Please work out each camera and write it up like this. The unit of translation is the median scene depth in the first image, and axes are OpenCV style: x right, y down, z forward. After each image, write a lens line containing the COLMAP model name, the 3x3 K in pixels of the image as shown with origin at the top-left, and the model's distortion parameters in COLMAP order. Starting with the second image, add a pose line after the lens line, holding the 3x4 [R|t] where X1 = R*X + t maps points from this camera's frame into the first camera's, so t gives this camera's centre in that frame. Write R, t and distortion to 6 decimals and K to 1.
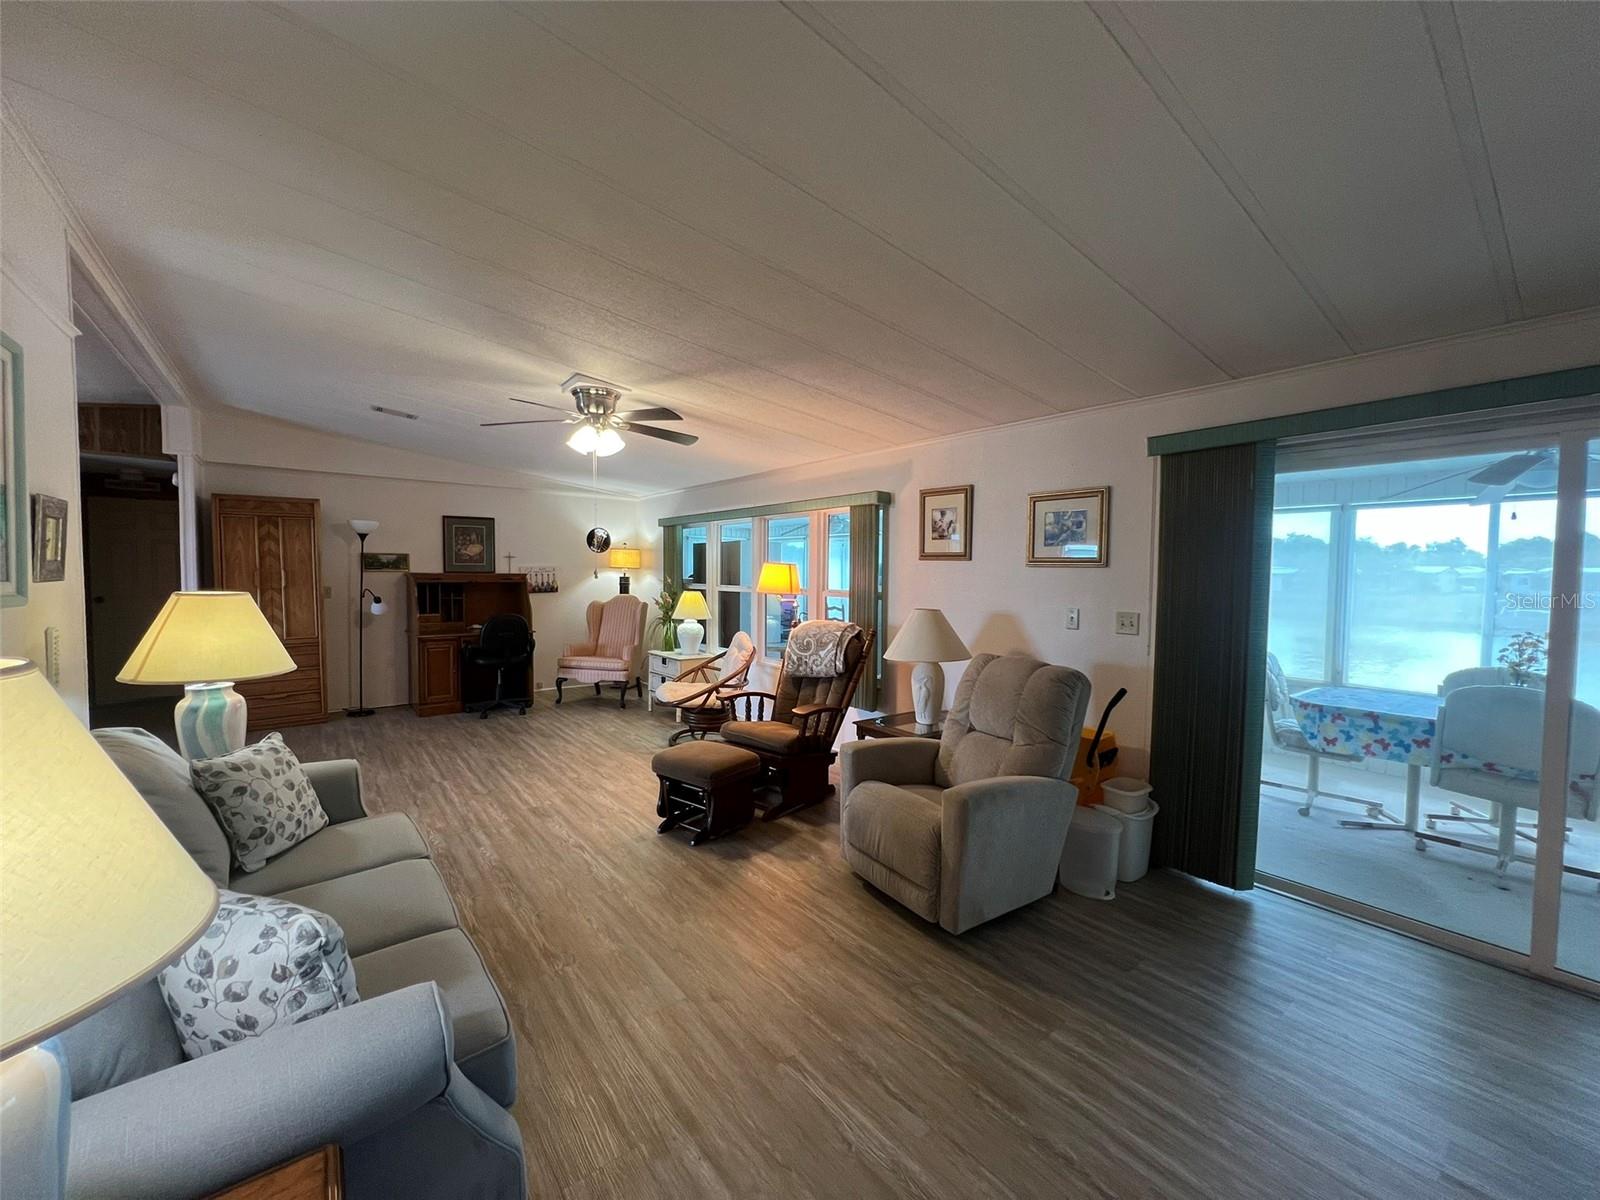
lens RADIAL K [[637.1, 0, 794.2], [0, 637.1, 598.4], [0, 0, 1]] dist [-0.002667, 0.000625]
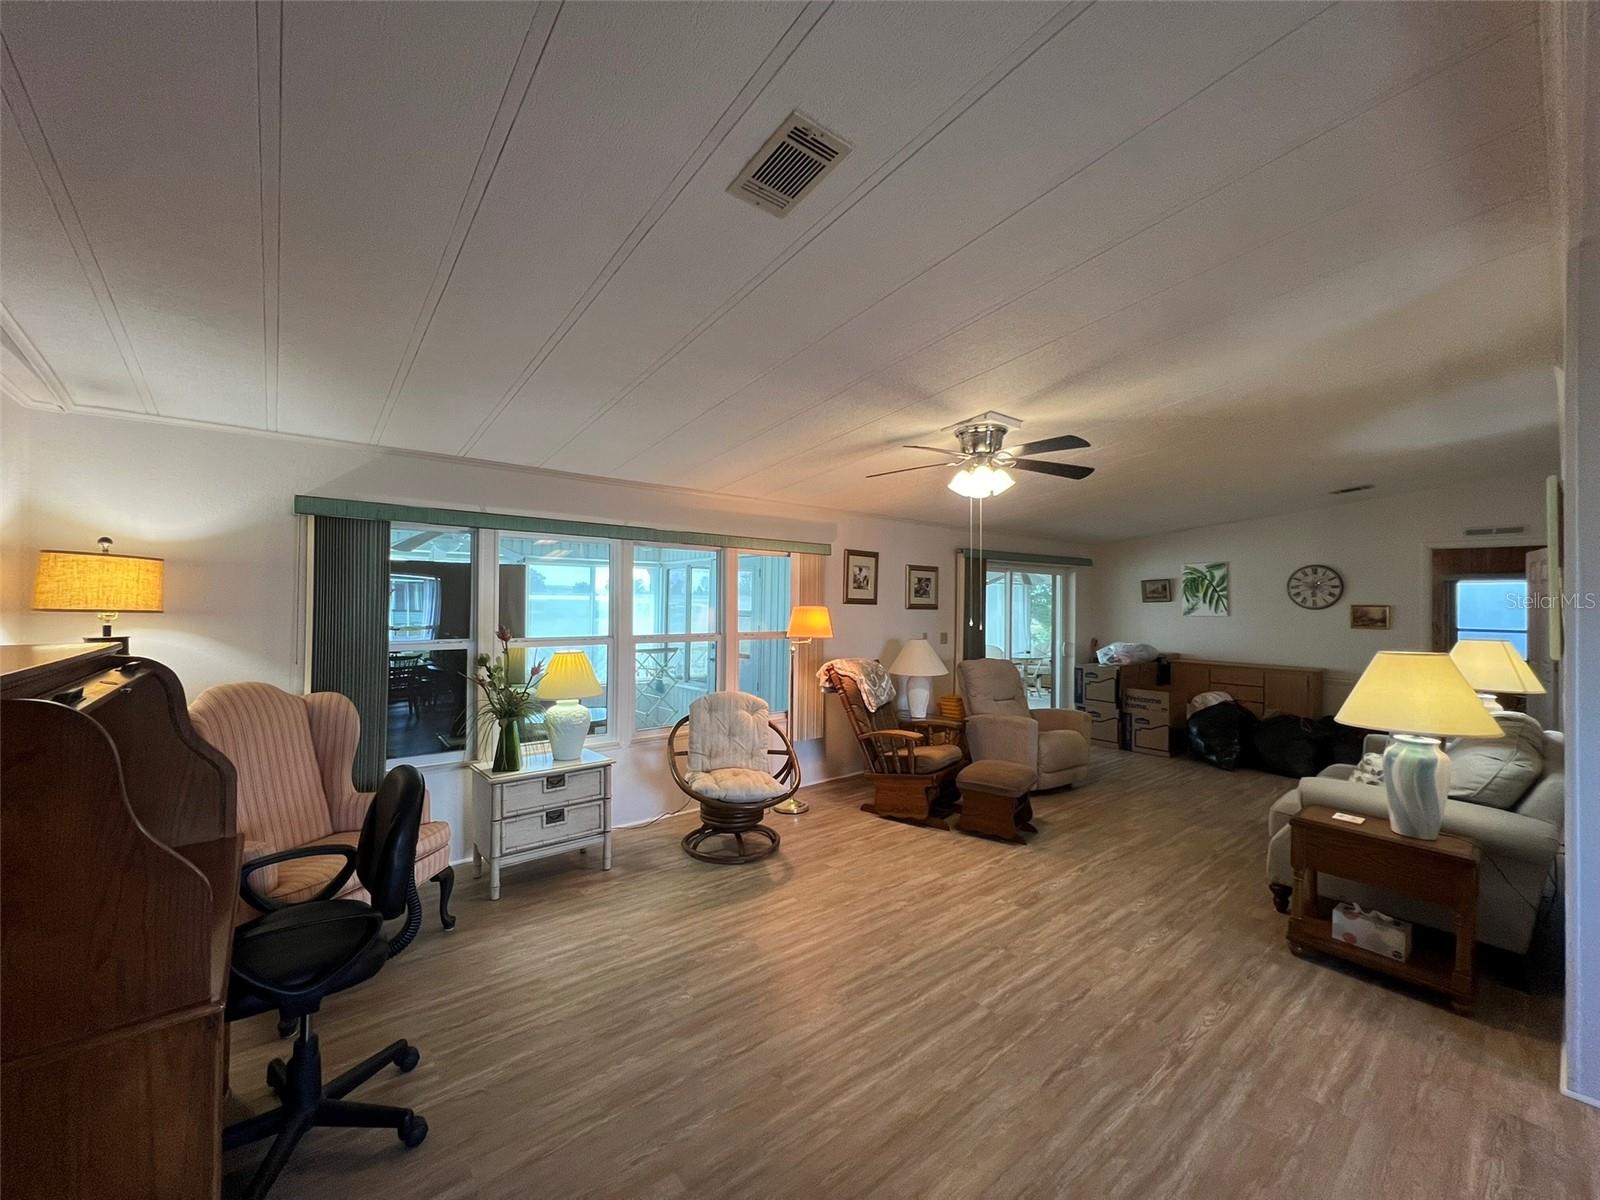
lens RADIAL K [[637.1, 0, 797.0], [0, 637.1, 601.1], [0, 0, 1]] dist [-0.002667, 0.000625]
pose [[-0.025309, -0.004866, 0.999668, -1.316336], [0.033195, 0.999433, 0.005705, -0.093111], [-0.999128, 0.033328, -0.025133, 1.384777]]
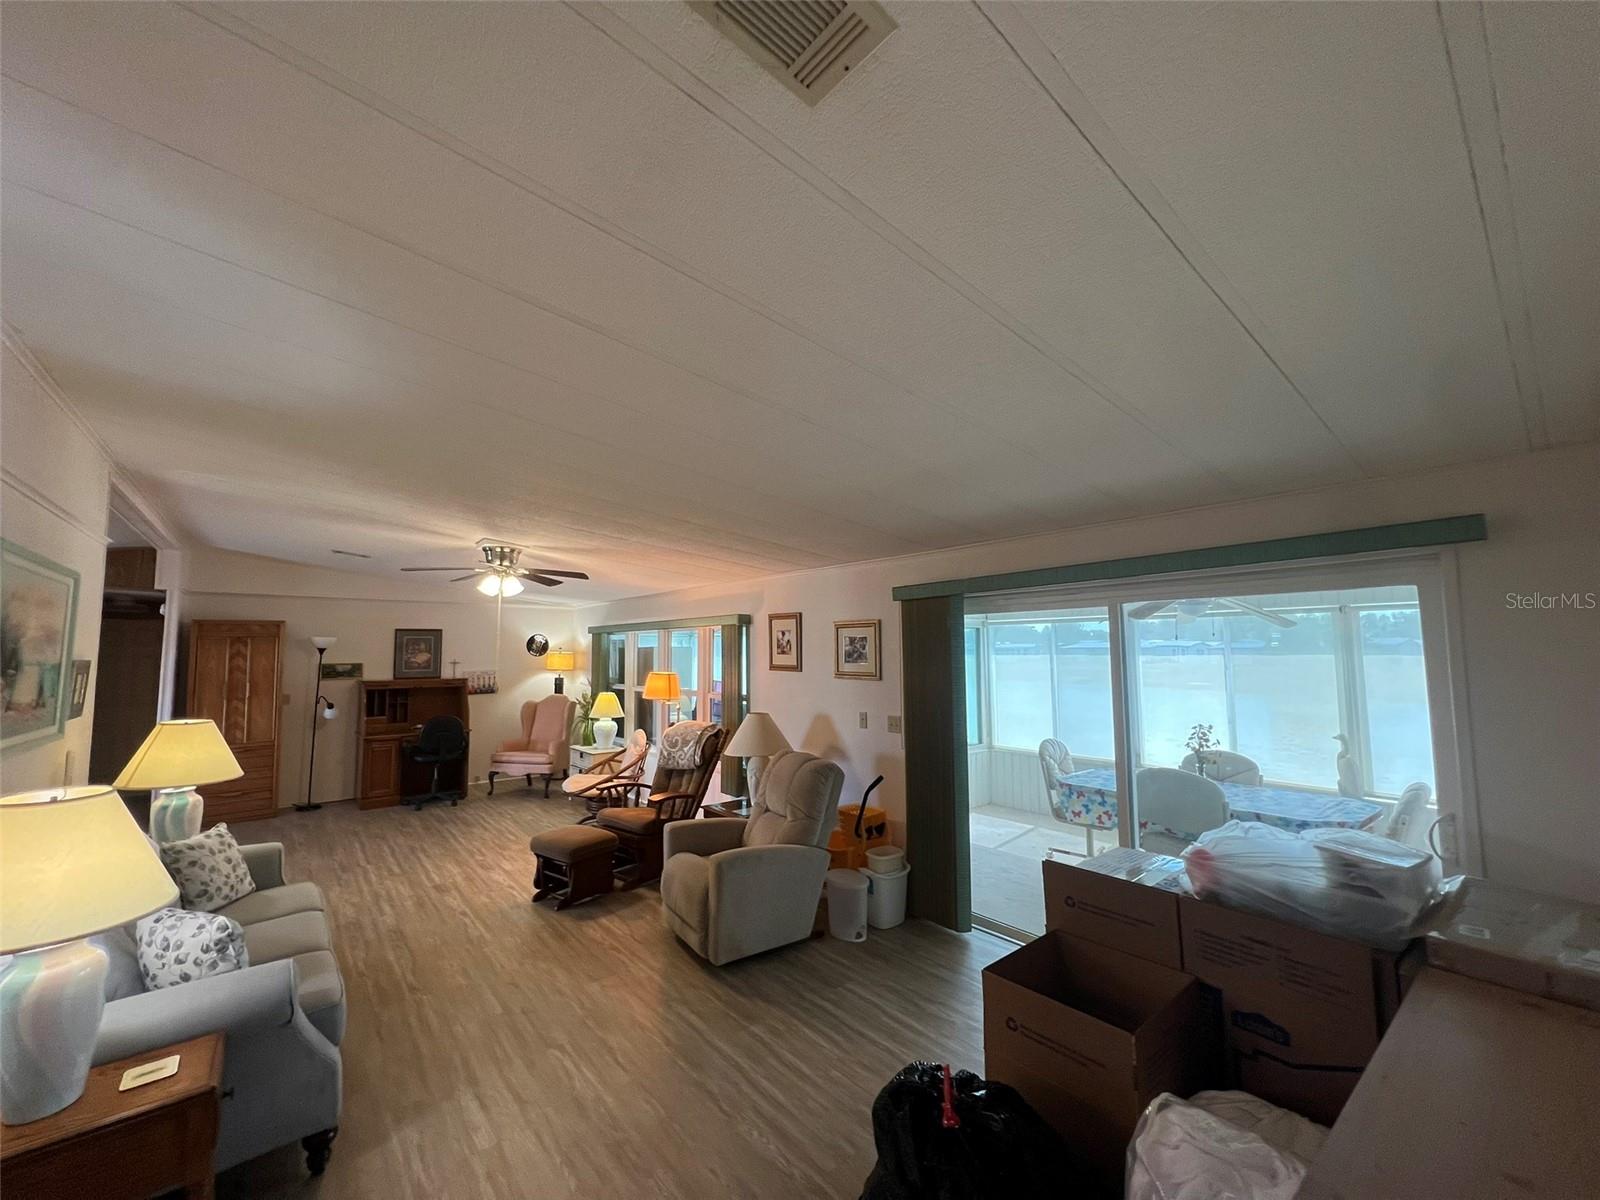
lens RADIAL K [[638.8, 0, 793.8], [0, 638.8, 598.5], [0, 0, 1]] dist [-0.002934, 0.000907]
pose [[0.999665, -0.015243, 0.020927, 0.270627], [0.017738, 0.992030, -0.124746, -0.052737], [-0.018859, 0.125075, 0.991968, -0.308172]]
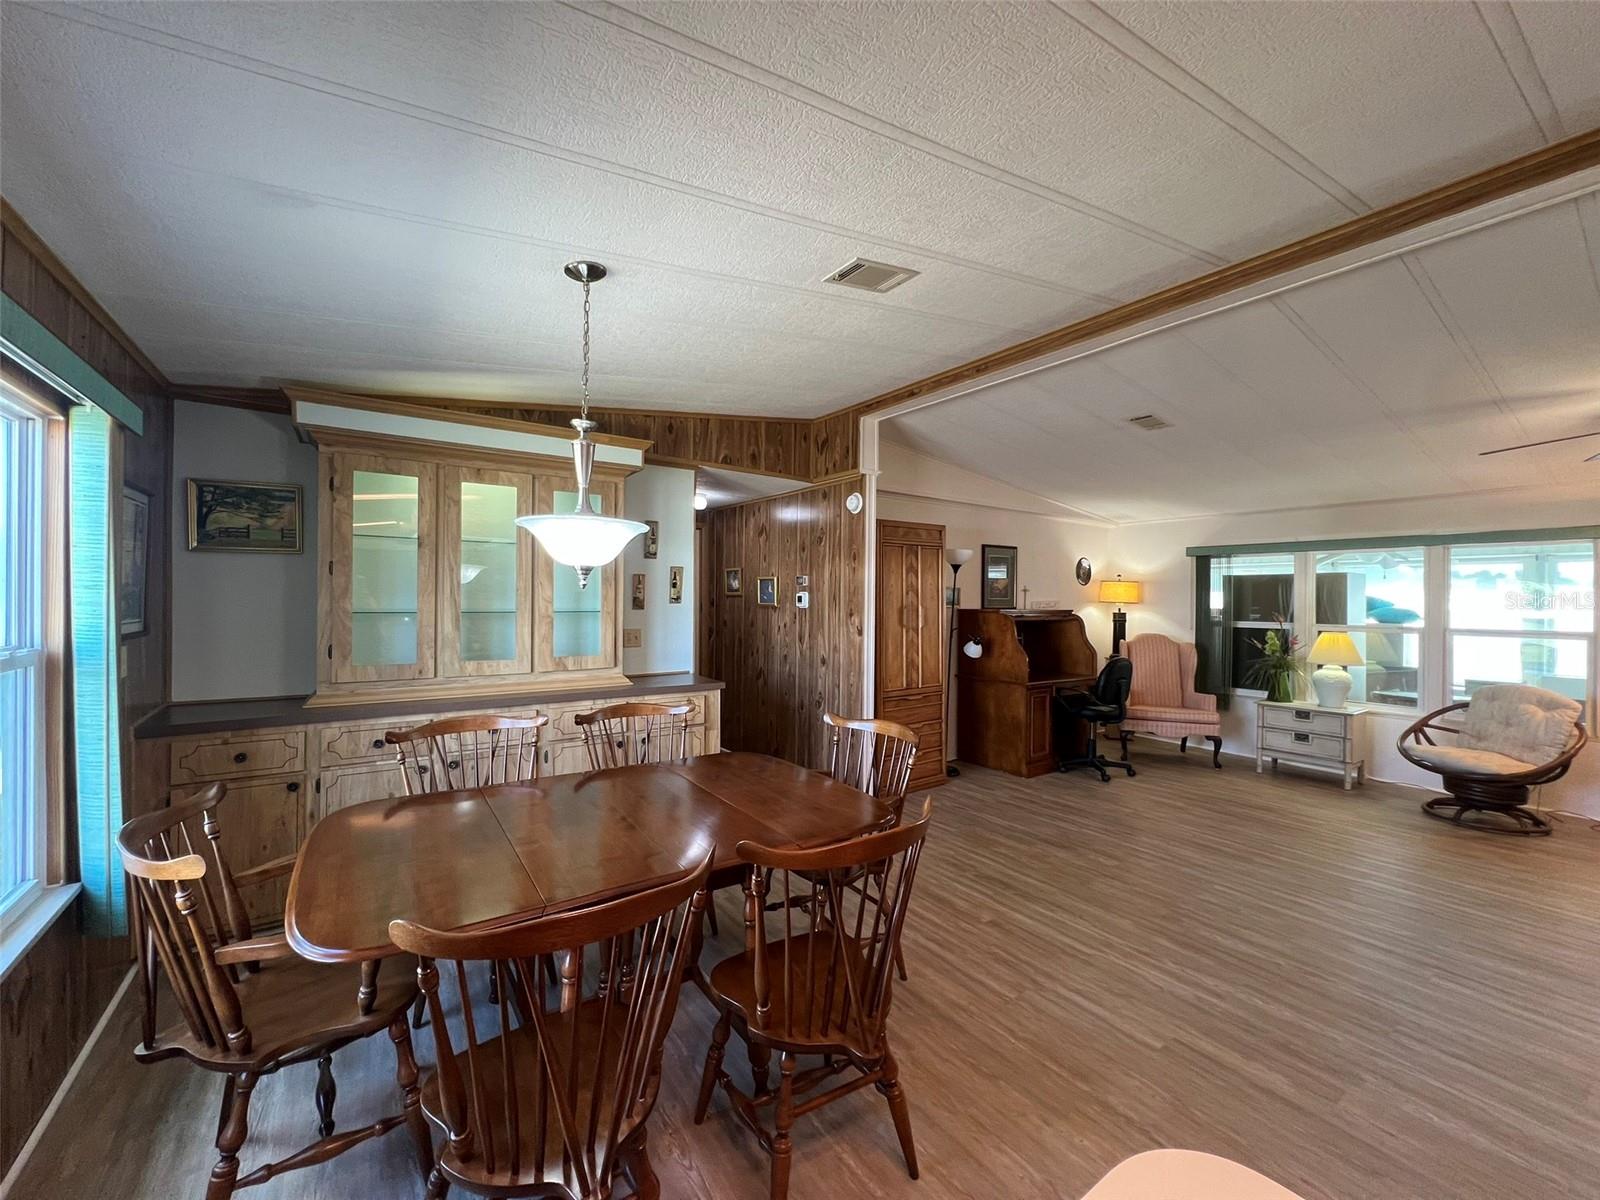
lens RADIAL K [[637.1, 0, 794.0], [0, 637.1, 597.5], [0, 0, 1]] dist [-0.002667, 0.000625]
pose [[0.998464, 0.001624, -0.055388, -1.438453], [-0.004223, 0.998893, -0.046843, -0.025042], [0.055250, 0.047005, 0.997366, 0.198936]]
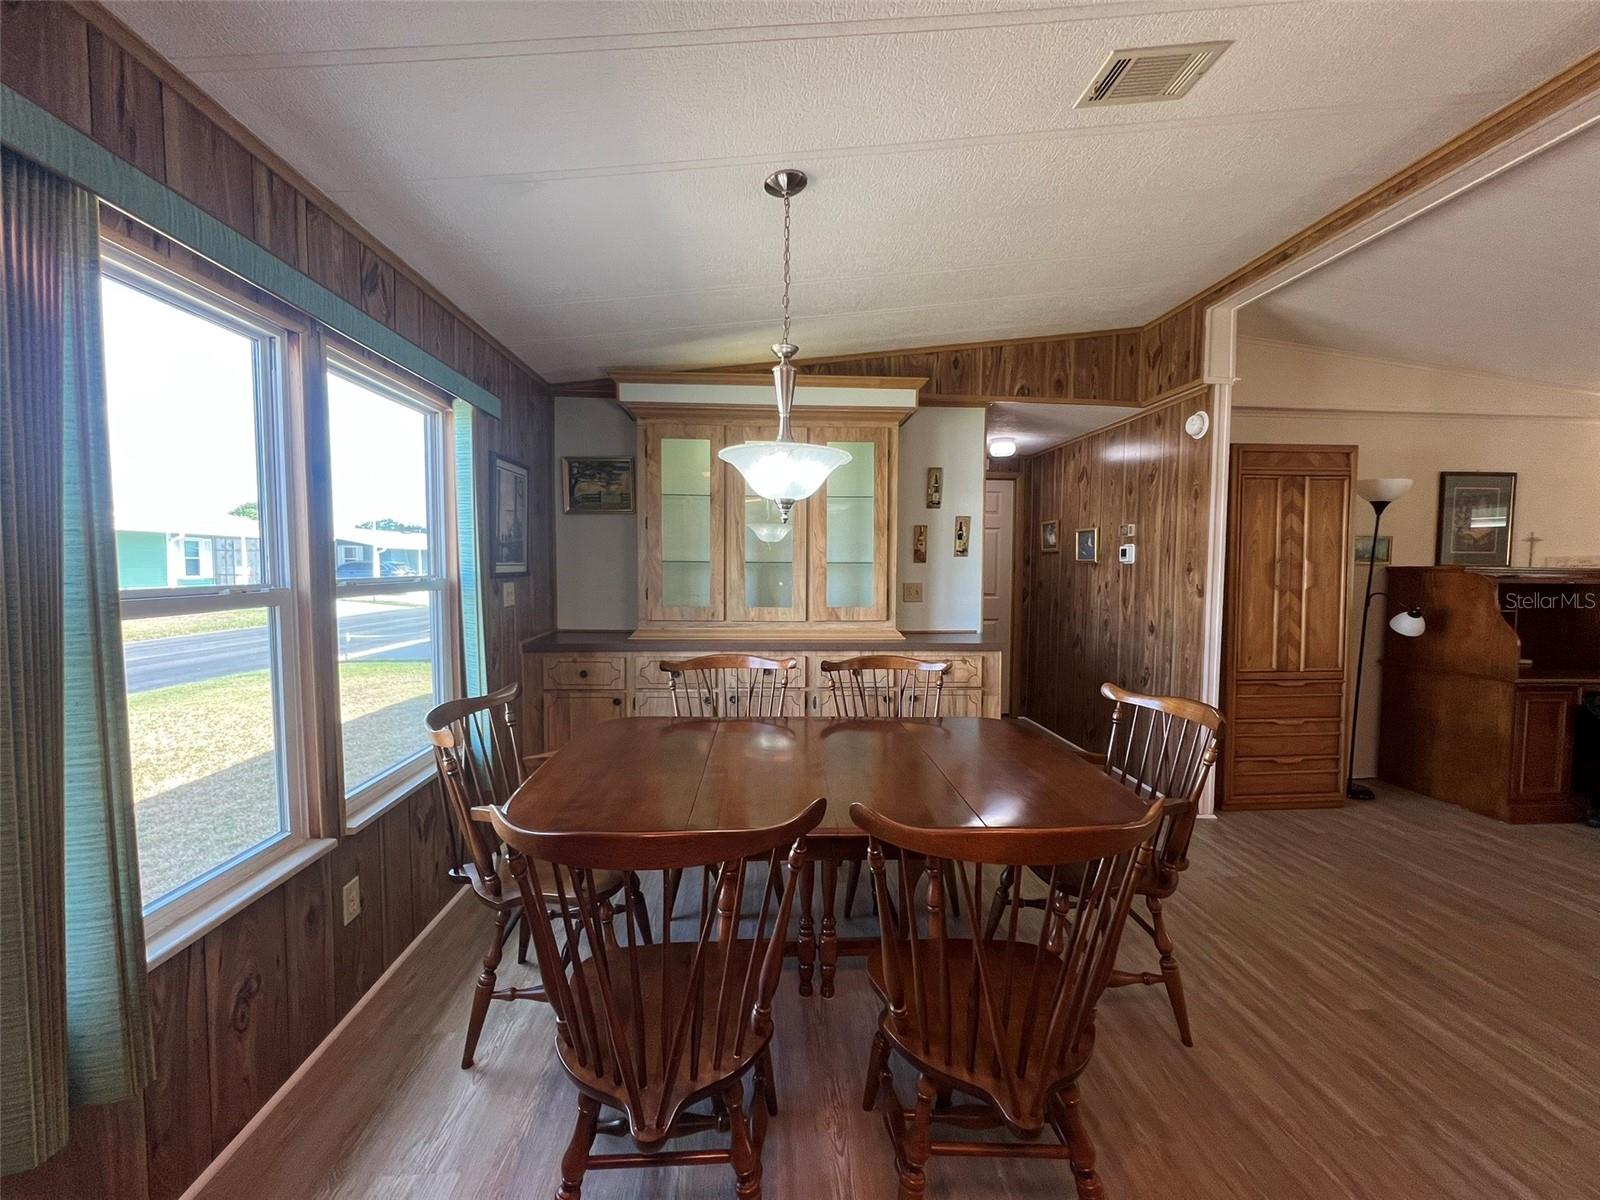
lens RADIAL K [[638.8, 0, 798.2], [0, 638.8, 597.3], [0, 0, 1]] dist [-0.002934, 0.000907]
pose [[0.826110, 0.026562, -0.562882, -1.338474], [-0.027092, 0.999605, 0.007409, 0.000426], [0.562857, 0.009129, 0.826504, 0.307379]]
